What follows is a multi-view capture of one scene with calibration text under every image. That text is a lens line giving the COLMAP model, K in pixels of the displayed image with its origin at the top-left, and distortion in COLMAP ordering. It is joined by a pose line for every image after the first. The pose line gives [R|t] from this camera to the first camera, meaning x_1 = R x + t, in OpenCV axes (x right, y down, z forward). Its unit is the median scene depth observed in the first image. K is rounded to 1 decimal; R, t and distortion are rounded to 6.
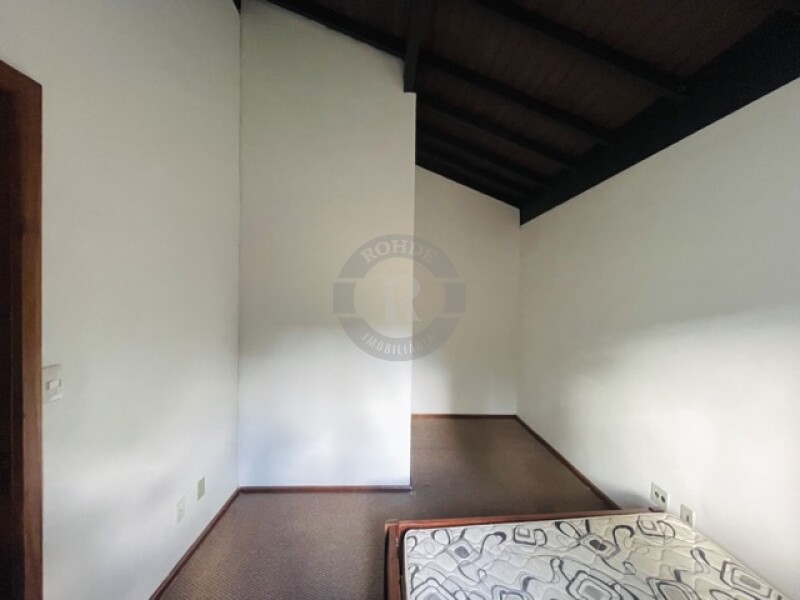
lens RADIAL K [[324.8, 0, 399.7], [0, 324.8, 301.6], [0, 0, 1]] dist [-0.003485, -0.000300]
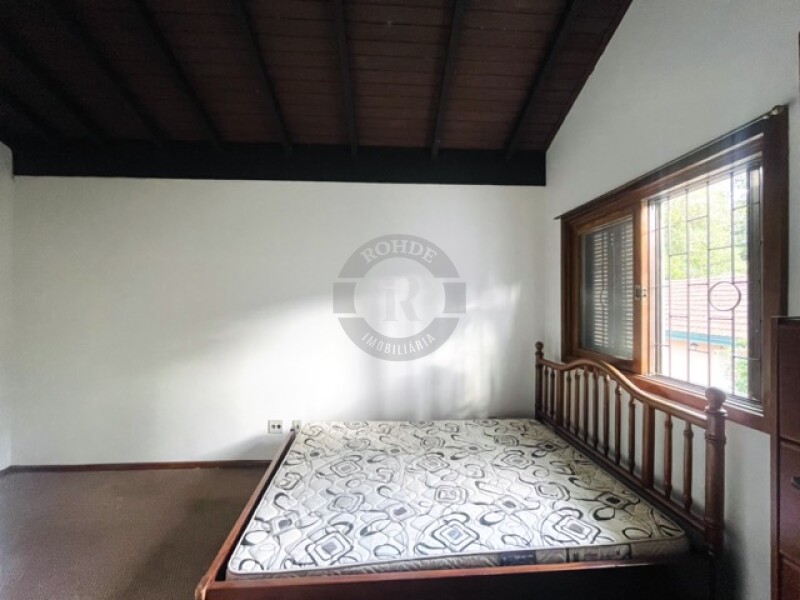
lens RADIAL K [[324.8, 0, 397.8], [0, 324.8, 298.0], [0, 0, 1]] dist [-0.003485, -0.000300]
pose [[-0.032289, -0.002438, 0.999476, -0.857320], [-0.003811, 0.999990, 0.002316, 0.034701], [-0.999471, -0.003734, -0.032298, 0.658451]]
